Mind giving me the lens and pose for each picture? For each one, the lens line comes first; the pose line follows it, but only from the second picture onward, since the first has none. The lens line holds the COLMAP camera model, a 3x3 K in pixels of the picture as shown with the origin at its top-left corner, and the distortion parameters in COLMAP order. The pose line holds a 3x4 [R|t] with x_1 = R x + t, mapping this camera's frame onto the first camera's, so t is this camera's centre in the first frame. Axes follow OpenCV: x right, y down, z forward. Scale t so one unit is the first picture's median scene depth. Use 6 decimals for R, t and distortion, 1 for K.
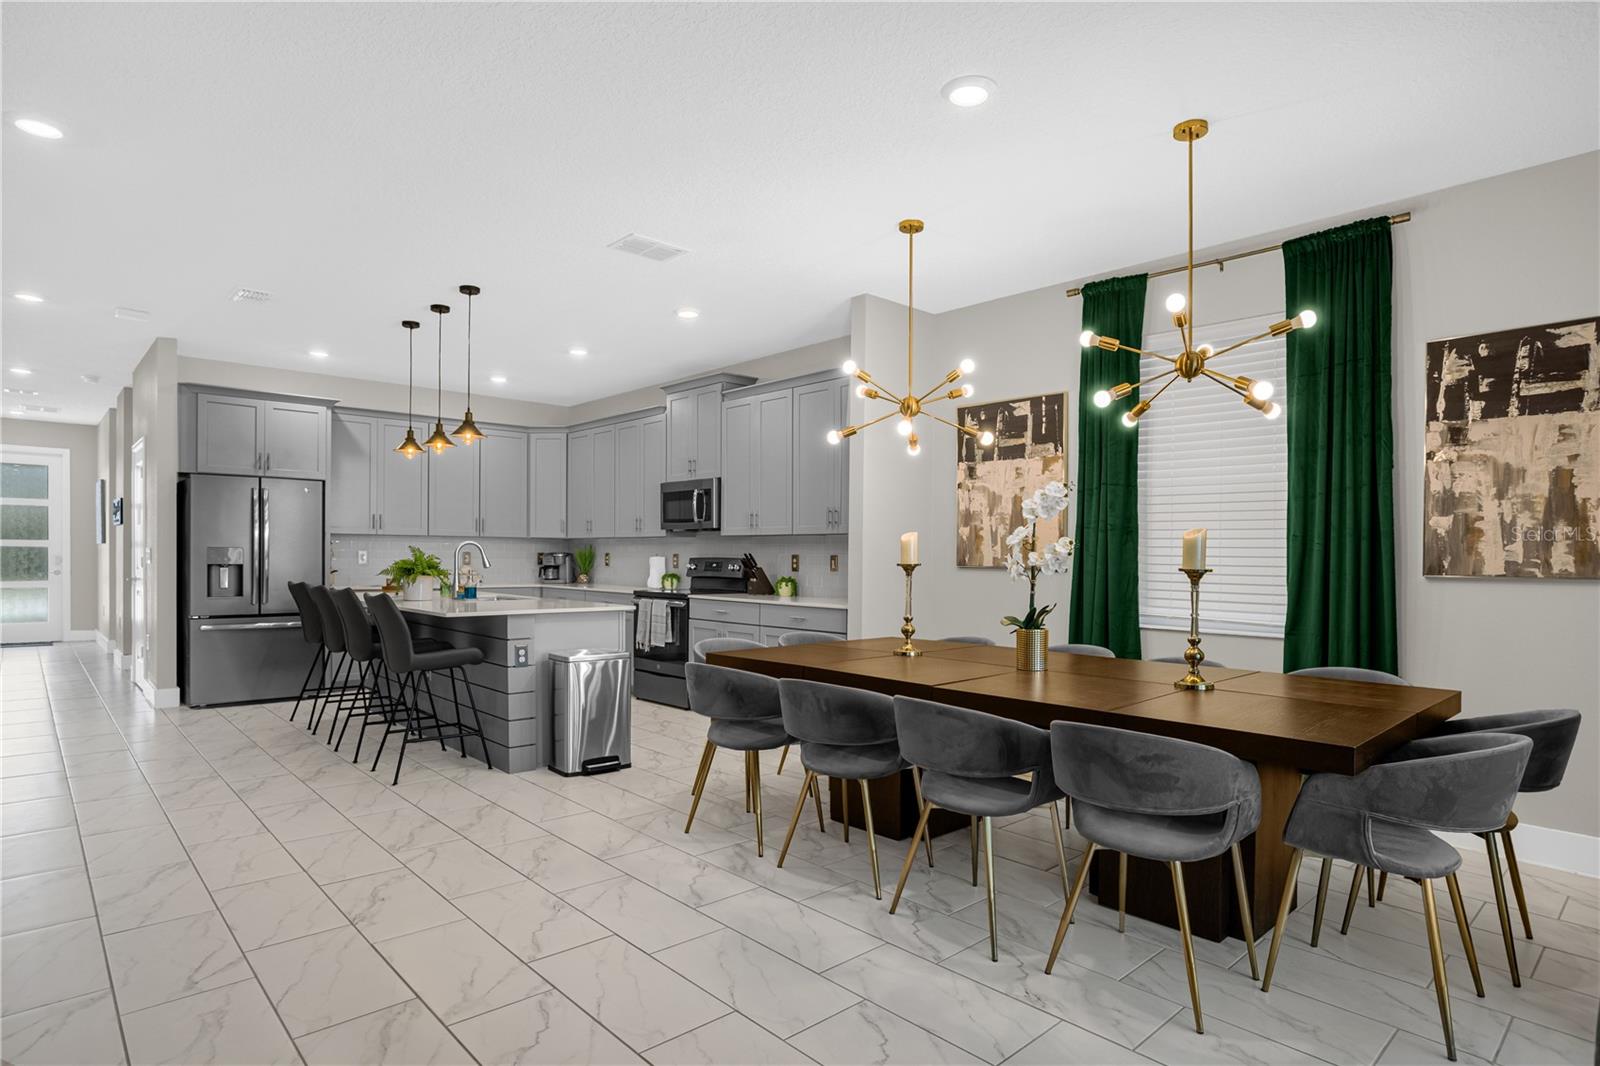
lens RADIAL K [[845.4, 0, 798.7], [0, 845.4, 546.3], [0, 0, 1]] dist [0.001478, 0.000275]
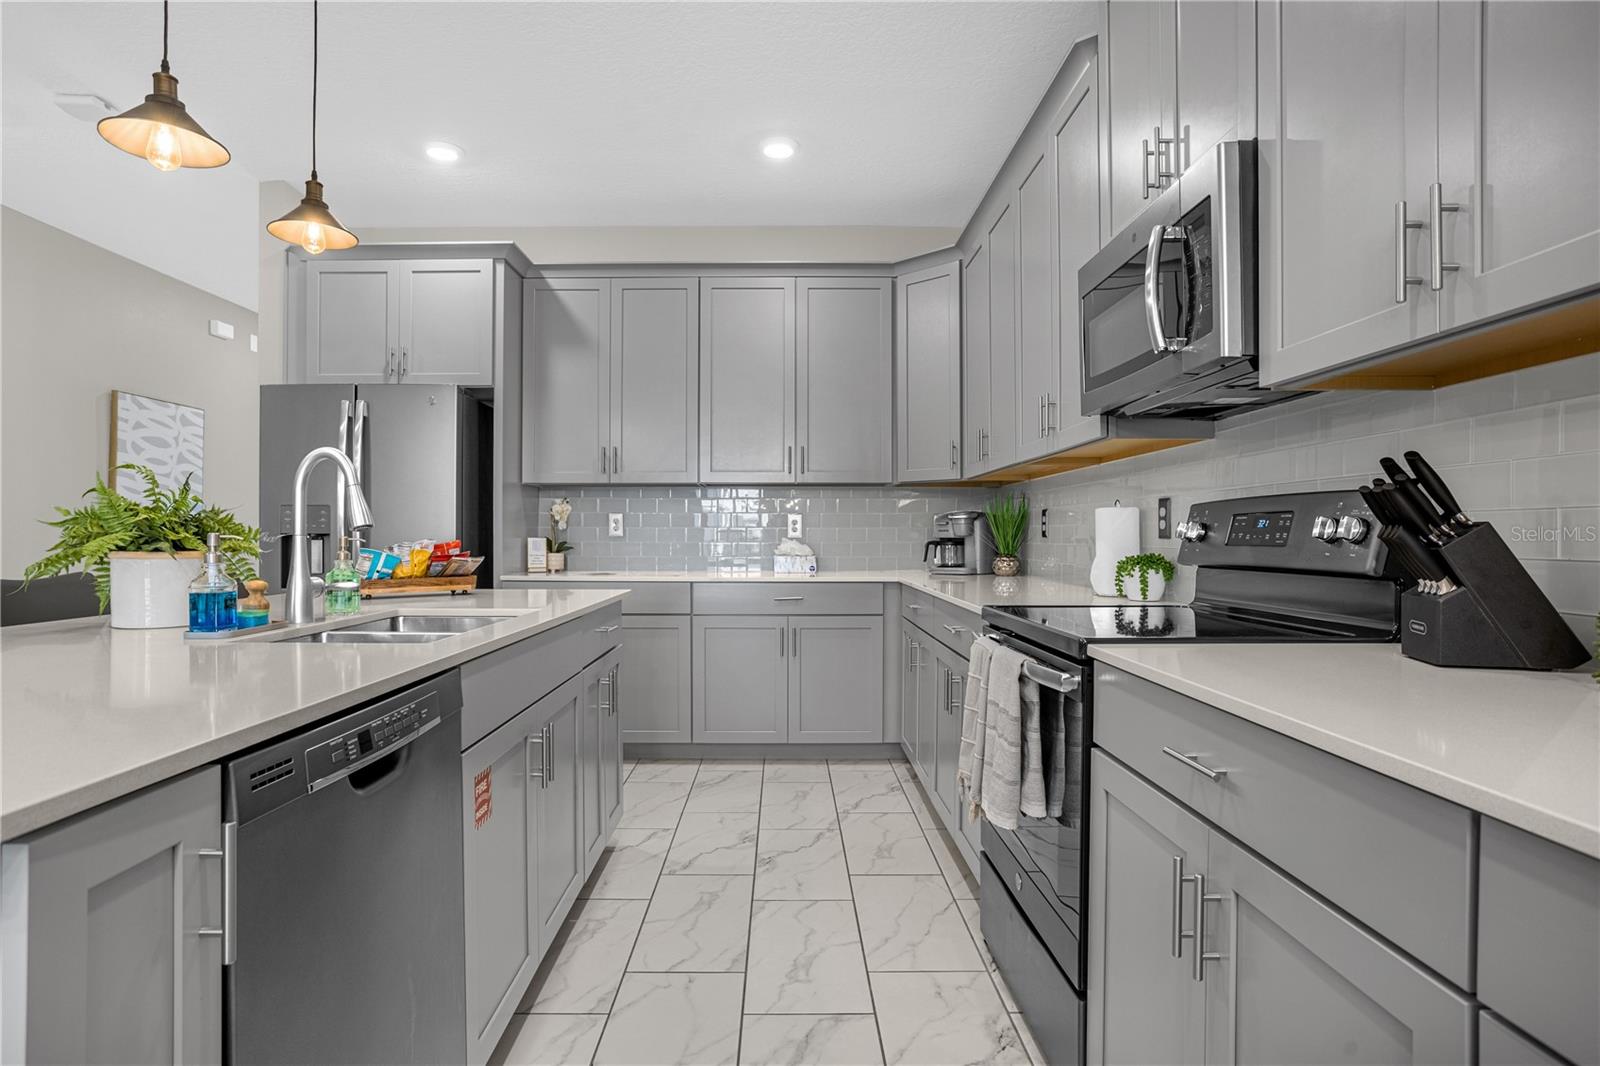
lens RADIAL K [[845.4, 0, 792.0], [0, 845.4, 535.7], [0, 0, 1]] dist [0.001478, 0.000275]
pose [[0.731437, -0.011397, -0.681814, -0.025537], [0.016467, 0.999864, 0.000953, 0.022539], [0.681710, -0.011925, 0.731525, 0.675067]]
